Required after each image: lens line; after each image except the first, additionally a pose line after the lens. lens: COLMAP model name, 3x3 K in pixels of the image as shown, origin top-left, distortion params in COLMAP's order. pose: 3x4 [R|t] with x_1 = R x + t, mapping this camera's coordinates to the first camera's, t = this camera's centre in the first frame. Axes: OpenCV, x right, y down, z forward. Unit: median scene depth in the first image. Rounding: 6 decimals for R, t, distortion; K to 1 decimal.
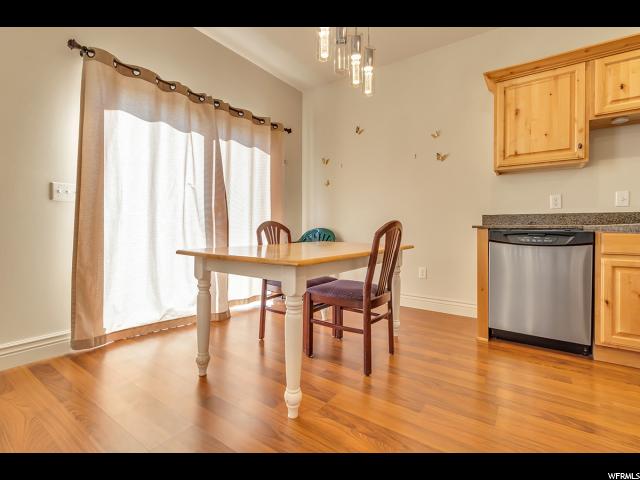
lens RADIAL K [[298.1, 0, 318.6], [0, 298.1, 228.6], [0, 0, 1]] dist [0.001315, 0.000325]
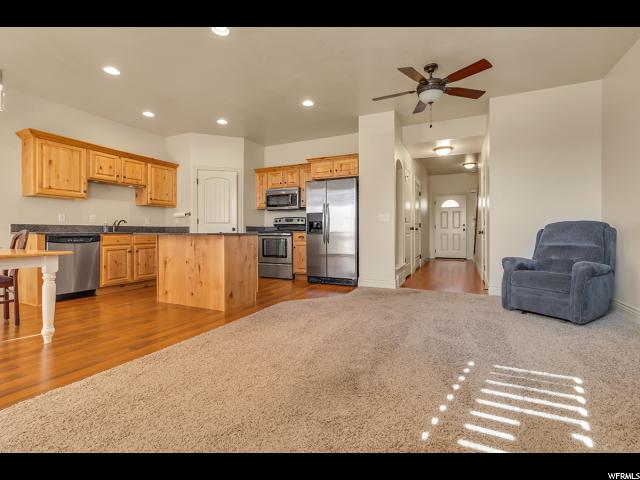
lens RADIAL K [[291.0, 0, 316.7], [0, 291.0, 231.5], [0, 0, 1]] dist [0.001965, 0.000280]
pose [[-0.178279, -0.001934, 0.983978, -1.204012], [0.004353, 0.999987, 0.002755, -0.012662], [-0.983970, 0.004775, -0.178268, -0.140974]]
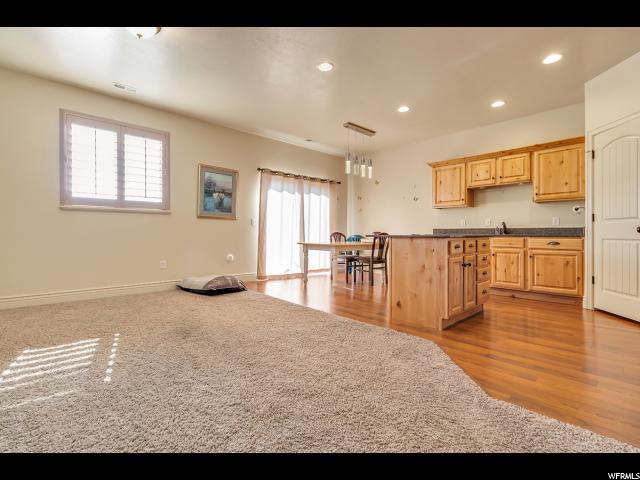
lens RADIAL K [[298.1, 0, 318.6], [0, 298.1, 228.6], [0, 0, 1]] dist [0.001315, 0.000325]
pose [[0.980036, -0.001988, -0.198808, 0.235977], [-0.002478, 0.999750, -0.022211, -0.002091], [0.198803, 0.022260, 0.979787, -1.386250]]
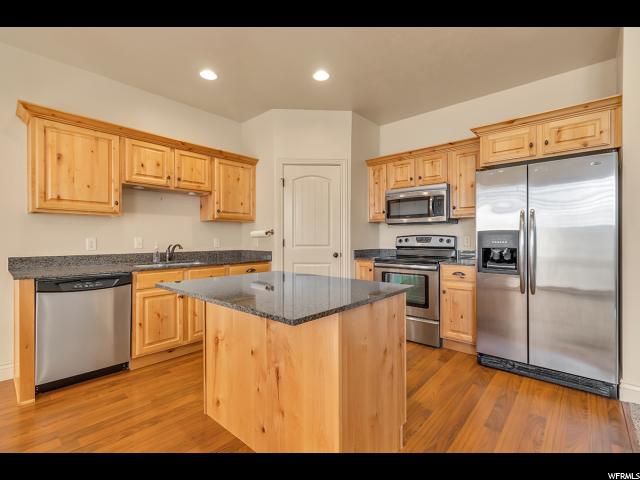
lens RADIAL K [[295.5, 0, 320.0], [0, 295.5, 240.0], [0, 0, 1]] dist [0.001881, 0.000445]
pose [[0.108176, -0.005013, 0.994119, -0.239724], [0.004270, 0.999980, 0.004578, -0.118233], [-0.994123, 0.003750, 0.108195, 0.027733]]
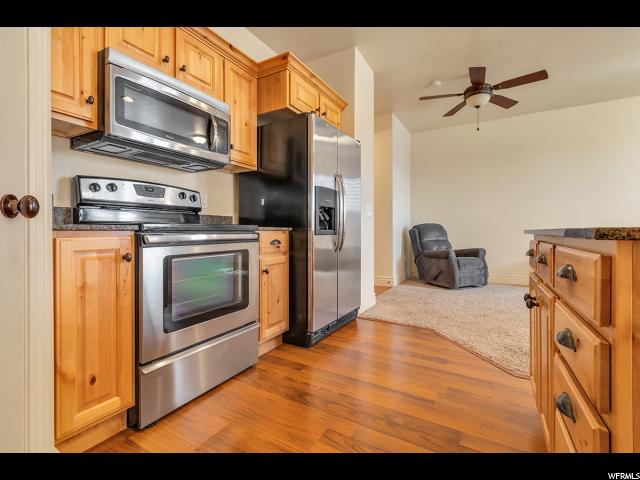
lens RADIAL K [[291.0, 0, 316.7], [0, 291.0, 231.5], [0, 0, 1]] dist [0.001965, 0.000280]
pose [[-0.996494, -0.001089, -0.083657, 1.062704], [-0.001569, 0.999983, 0.005671, -0.001141], [0.083649, 0.005783, -0.996479, 0.486306]]
